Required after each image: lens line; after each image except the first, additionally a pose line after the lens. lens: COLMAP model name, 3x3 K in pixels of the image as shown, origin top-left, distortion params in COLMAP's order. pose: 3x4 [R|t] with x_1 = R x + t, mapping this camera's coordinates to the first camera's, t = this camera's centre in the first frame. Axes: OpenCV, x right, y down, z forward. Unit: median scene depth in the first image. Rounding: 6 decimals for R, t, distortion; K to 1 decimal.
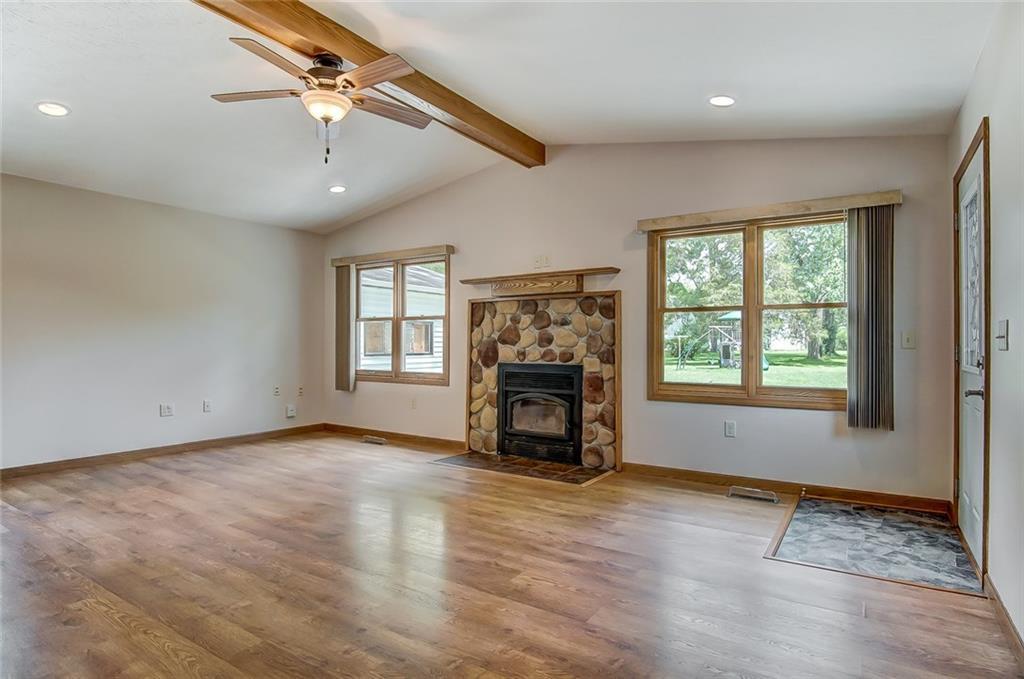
lens RADIAL K [[556.4, 0, 505.1], [0, 556.4, 349.4], [0, 0, 1]] dist [-0.006899, -0.000476]
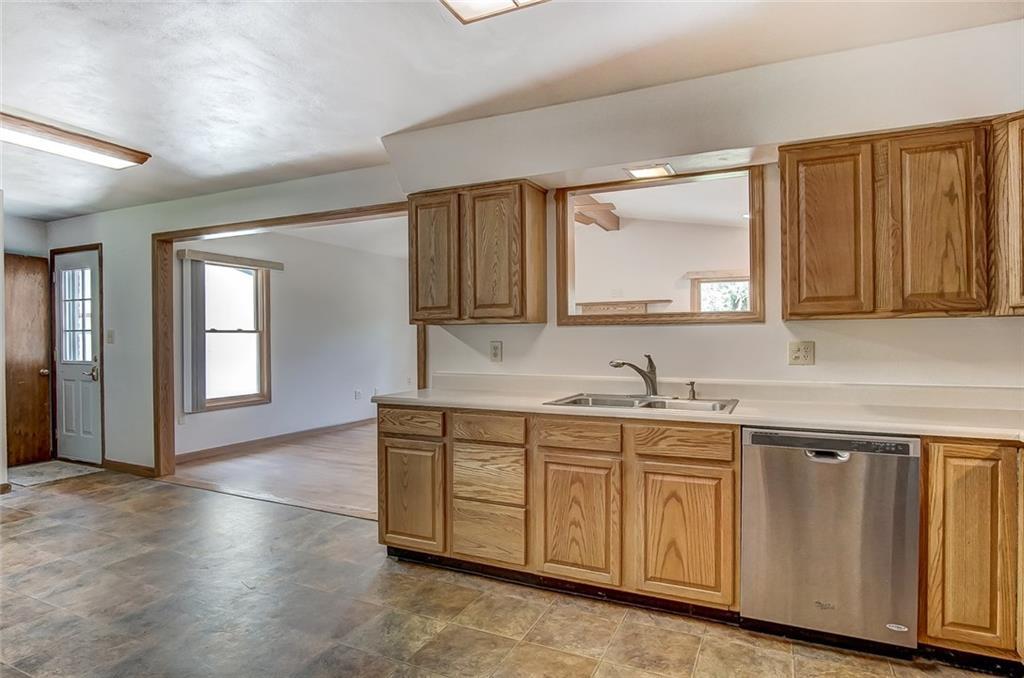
lens RADIAL K [[572.3, 0, 508.1], [0, 572.3, 342.8], [0, 0, 1]] dist [-0.037452, 0.013984]
pose [[0.990910, -0.002521, 0.134502, -0.474059], [0.003160, 0.999985, -0.004543, -0.020275], [-0.134488, 0.004927, 0.990903, -0.544736]]
